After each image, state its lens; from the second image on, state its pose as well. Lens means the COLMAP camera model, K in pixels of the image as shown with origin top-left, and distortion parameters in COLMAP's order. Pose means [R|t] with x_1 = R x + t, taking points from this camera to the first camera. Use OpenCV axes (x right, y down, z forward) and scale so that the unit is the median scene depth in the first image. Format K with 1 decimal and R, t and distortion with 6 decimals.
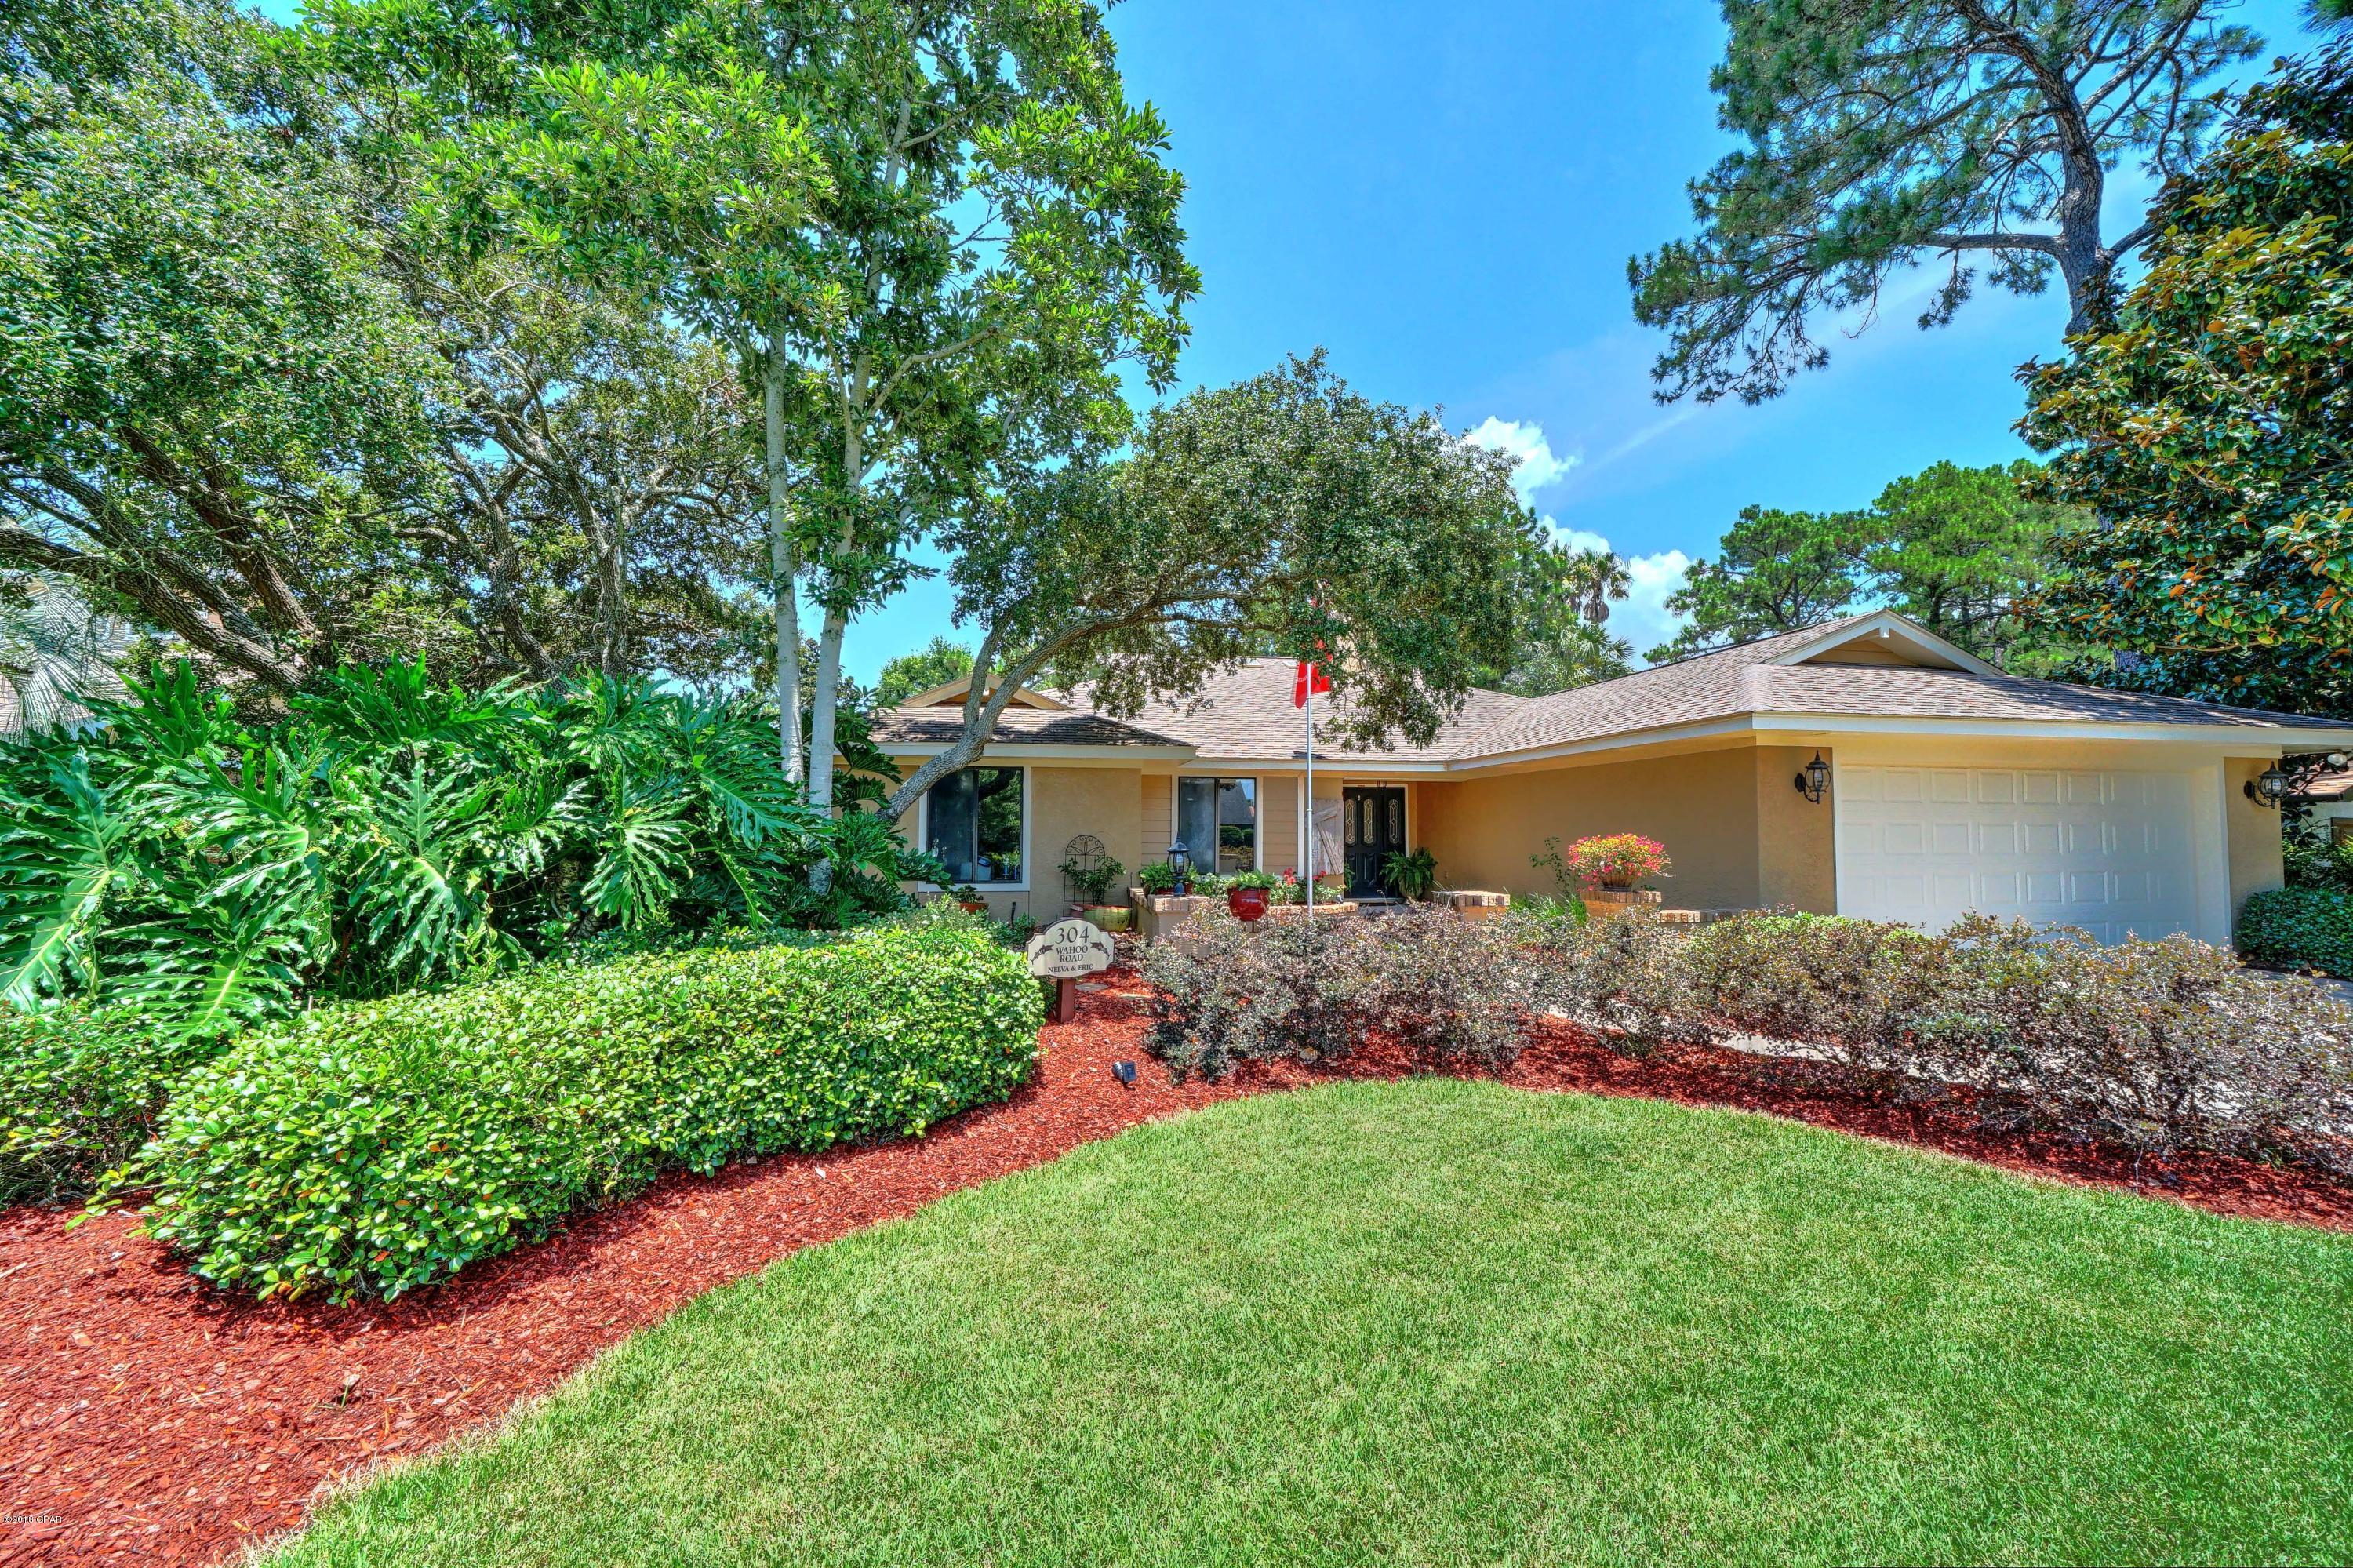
lens RADIAL K [[817.6, 0, 1176.8], [0, 817.6, 771.4], [0, 0, 1]] dist [-0.022878, 0.002593]
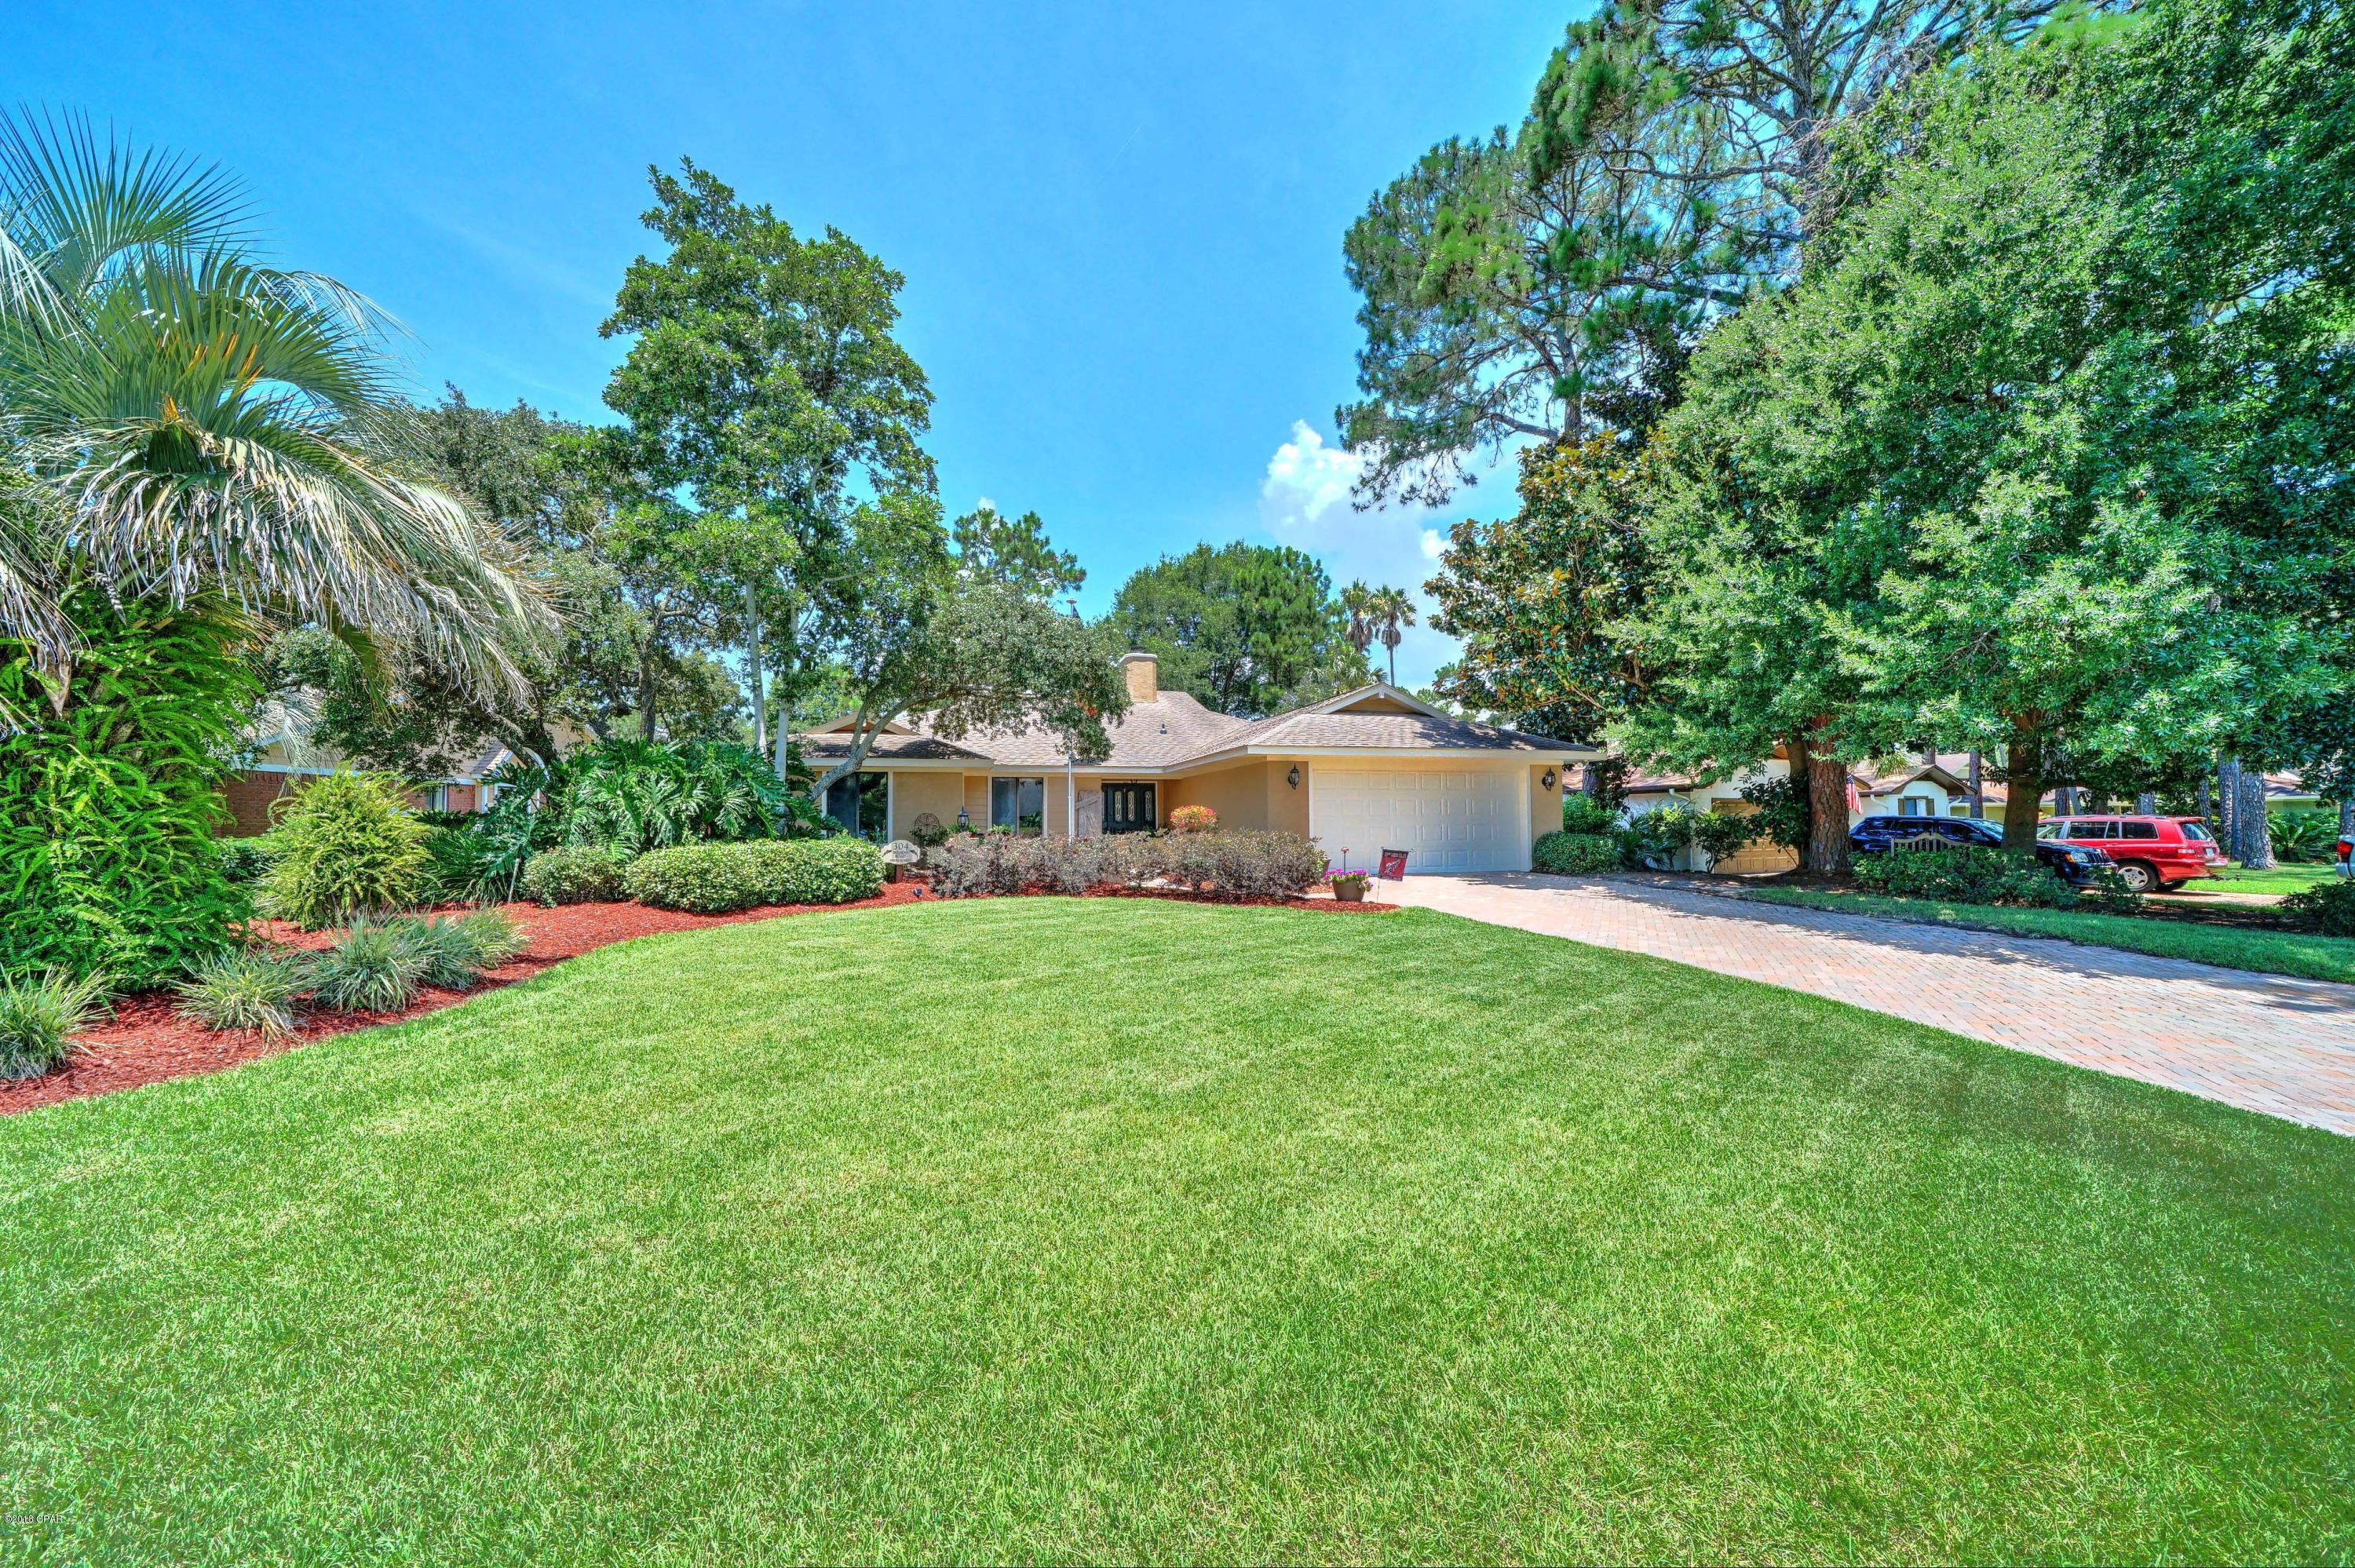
lens RADIAL K [[818.2, 0, 1172.2], [0, 818.2, 790.3], [0, 0, 1]] dist [-0.022878, 0.002593]
pose [[0.992243, -0.006172, 0.124163, 0.160738], [0.002921, 0.999649, 0.026348, -0.008866], [-0.124282, -0.025781, 0.991912, -0.643934]]
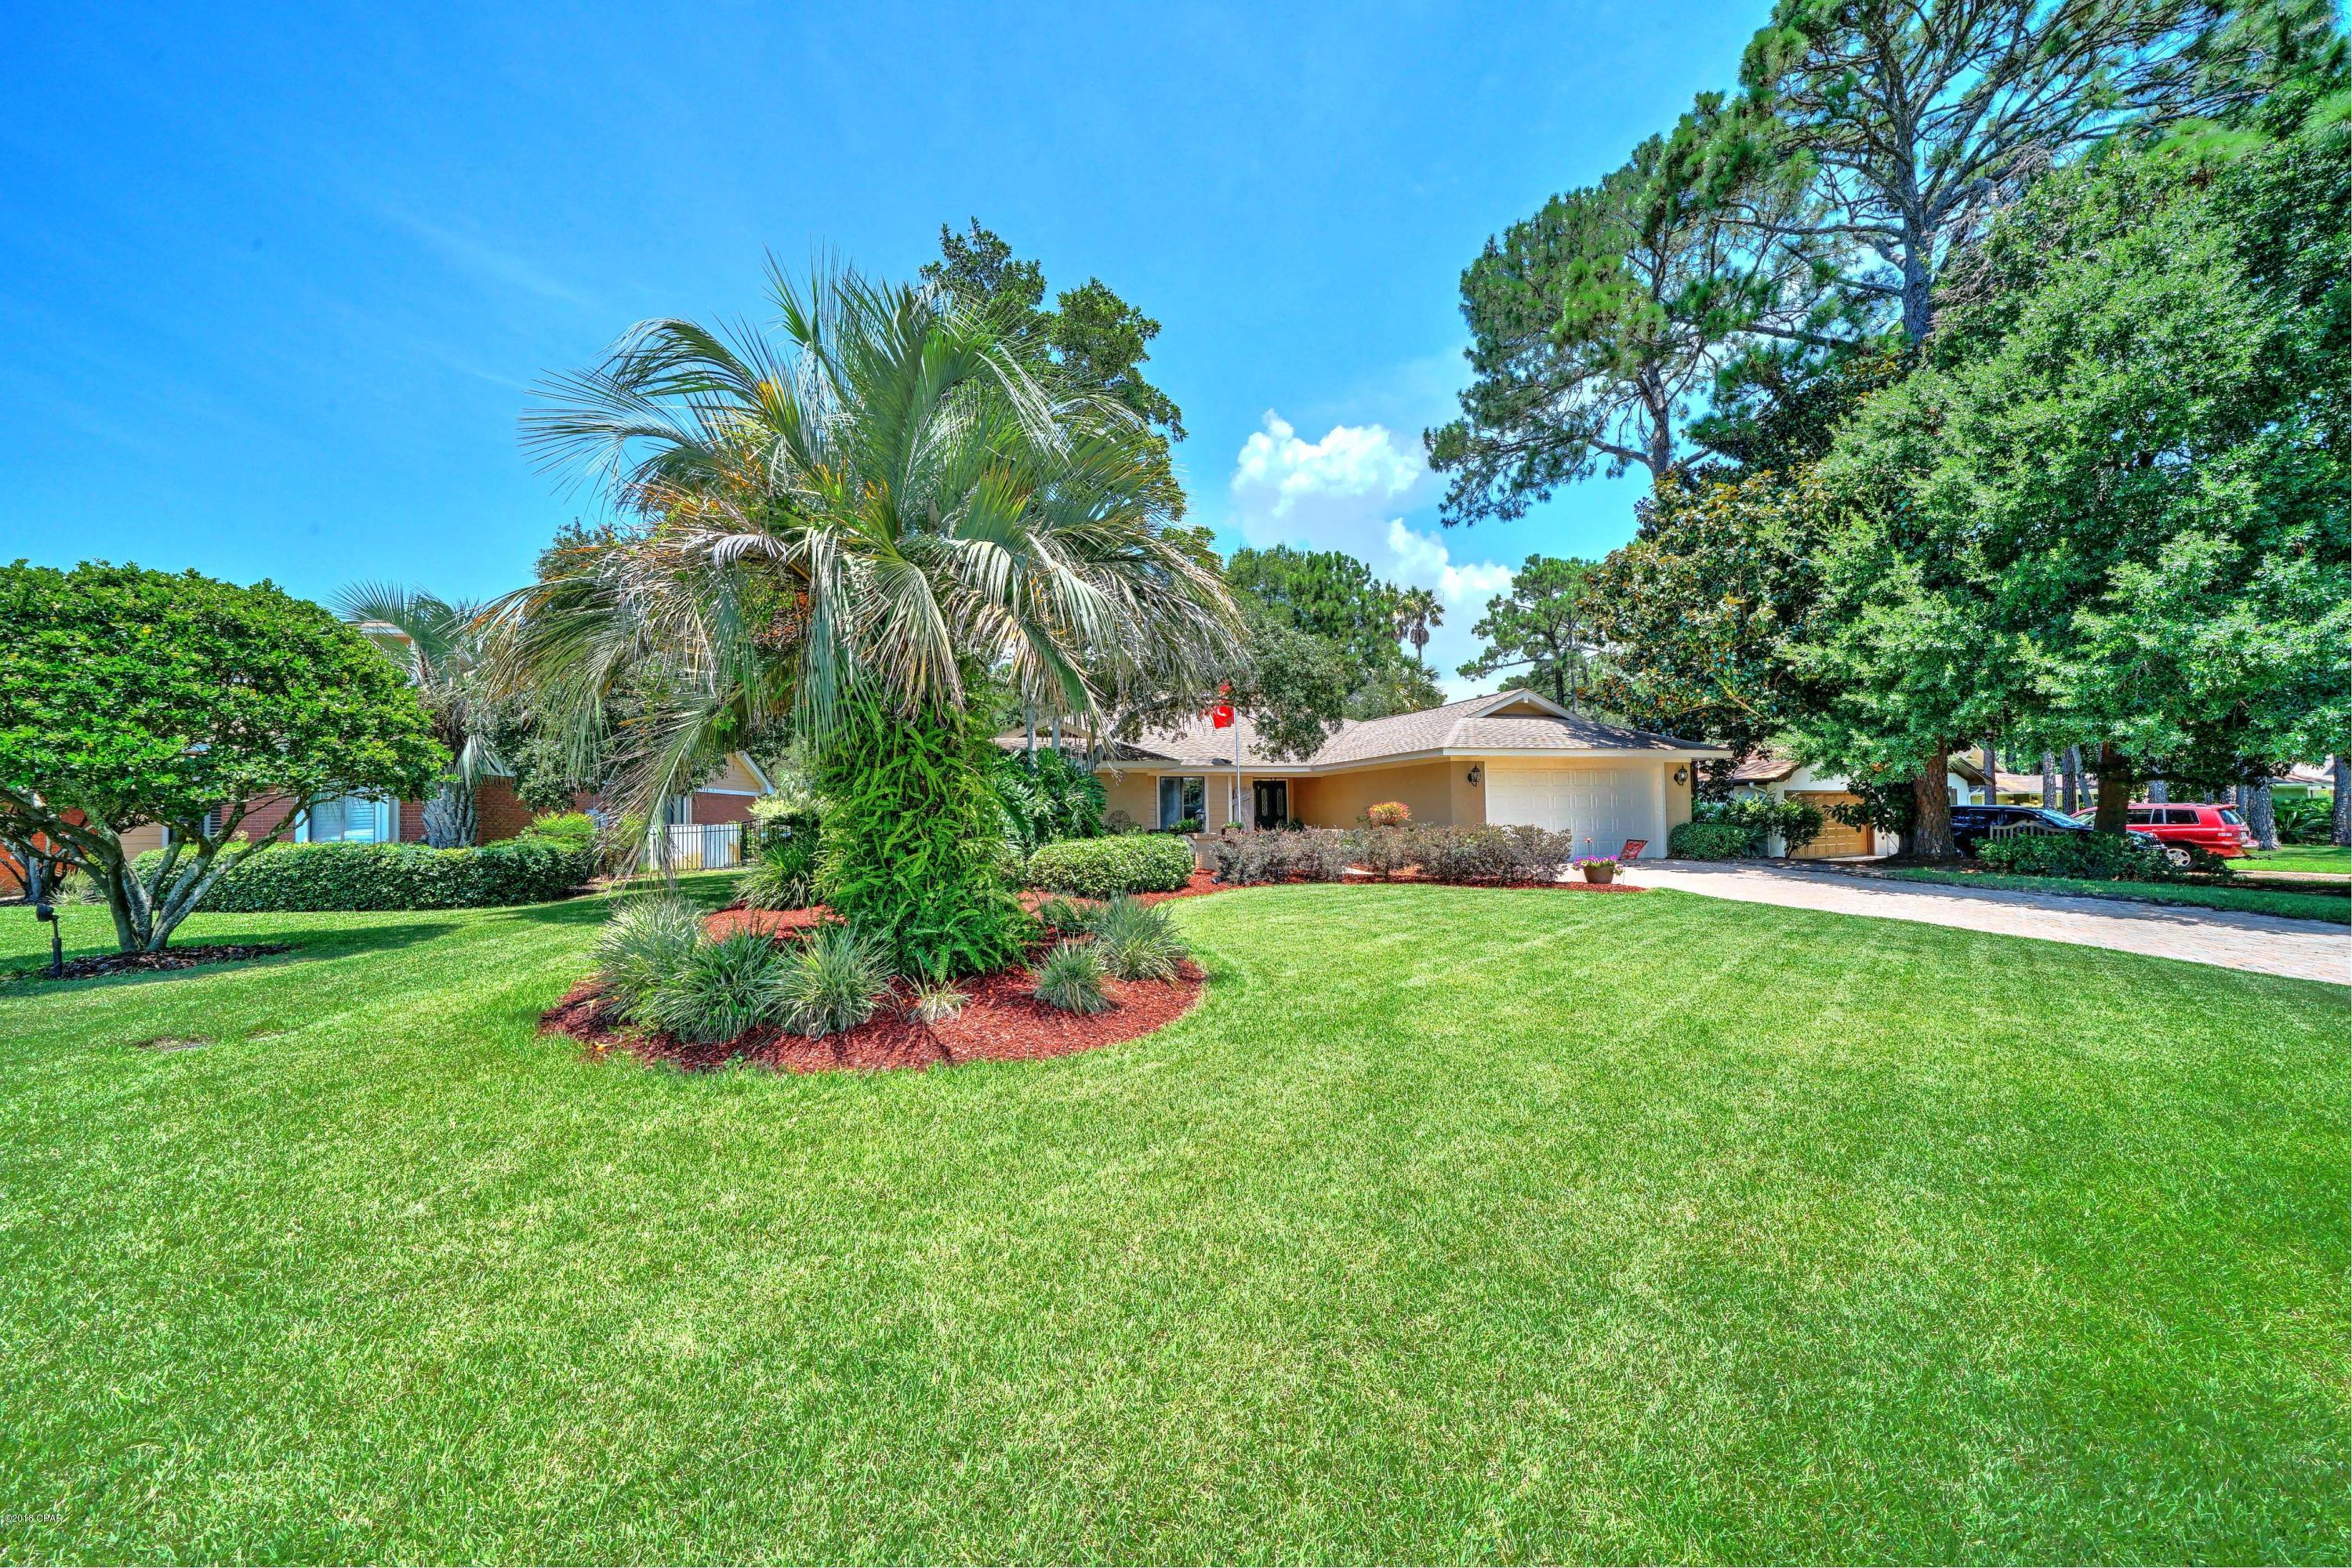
lens RADIAL K [[817.2, 0, 1161.6], [0, 817.2, 786.2], [0, 0, 1]] dist [-0.022878, 0.002593]
pose [[0.988379, -0.014026, 0.151358, -0.269572], [0.009631, 0.999511, 0.029733, -0.025008], [-0.151702, -0.027930, 0.988032, -0.724773]]
